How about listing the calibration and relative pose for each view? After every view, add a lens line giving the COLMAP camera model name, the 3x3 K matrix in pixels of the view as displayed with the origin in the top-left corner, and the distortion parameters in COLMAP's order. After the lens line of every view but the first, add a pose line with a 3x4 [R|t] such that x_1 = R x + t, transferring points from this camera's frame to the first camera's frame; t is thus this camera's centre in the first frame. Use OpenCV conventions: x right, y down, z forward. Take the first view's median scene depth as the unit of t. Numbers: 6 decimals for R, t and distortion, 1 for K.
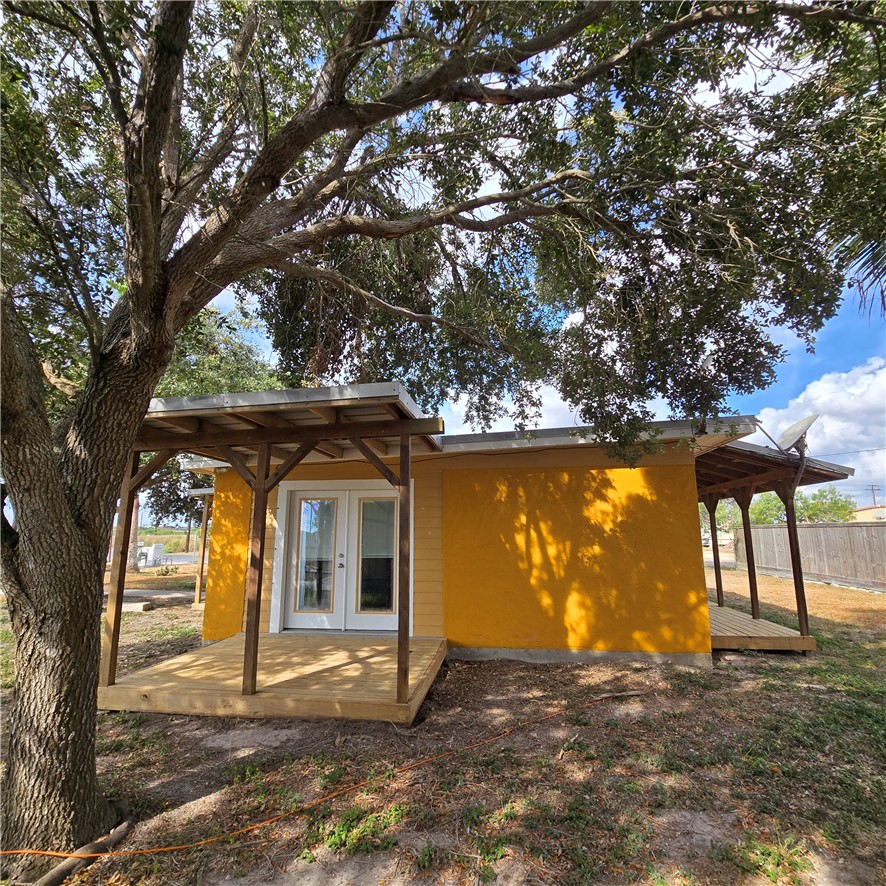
lens RADIAL K [[486.0, 0, 439.3], [0, 486.0, 446.3], [0, 0, 1]] dist [0.004078, 0.004145]
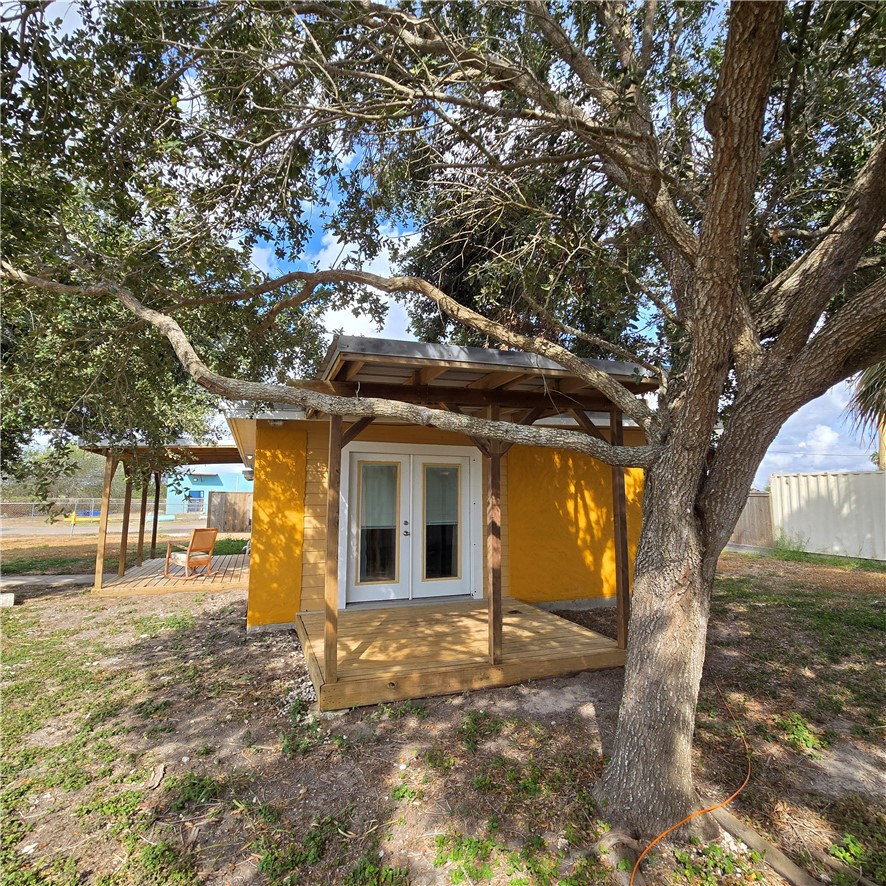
lens RADIAL K [[486.0, 0, 445.7], [0, 486.0, 443.5], [0, 0, 1]] dist [0.004078, 0.004145]
pose [[0.878691, 0.061457, 0.473419, -0.640486], [-0.089882, 0.995241, 0.037627, 0.028883], [-0.468853, -0.075615, 0.880034, 0.148366]]
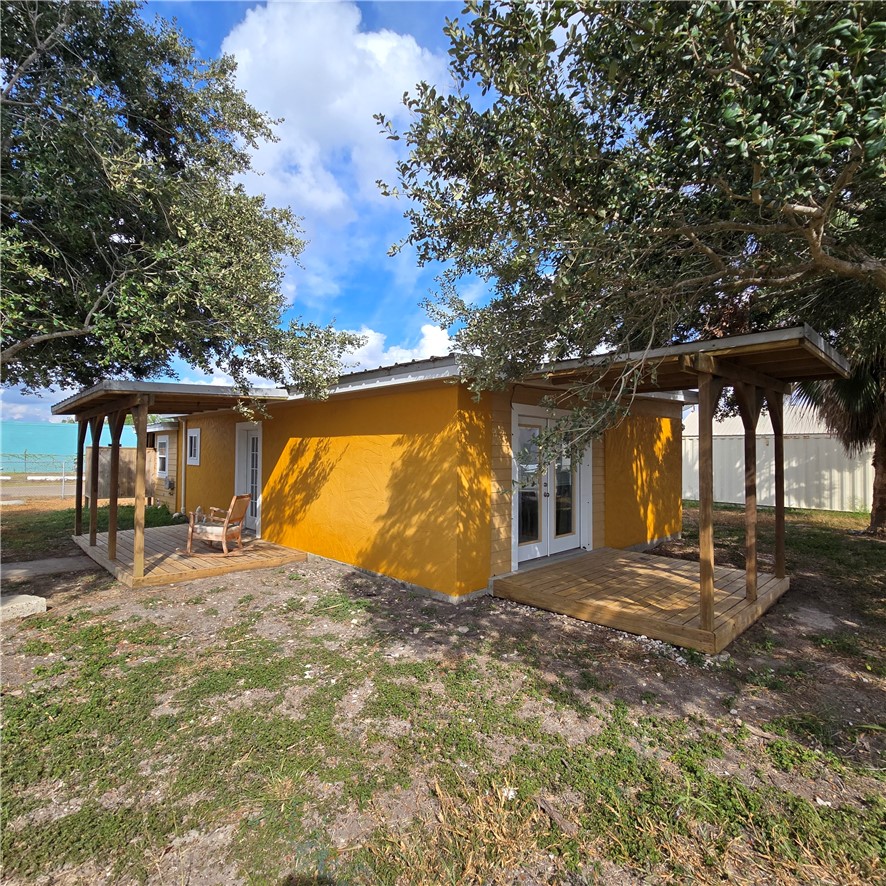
lens RADIAL K [[486.0, 0, 457.1], [0, 486.0, 443.2], [0, 0, 1]] dist [0.004078, 0.004145]
pose [[0.593692, 0.026378, 0.804260, -1.195668], [-0.153349, 0.984855, 0.080900, 0.094861], [-0.789945, -0.171362, 0.588746, 0.618500]]
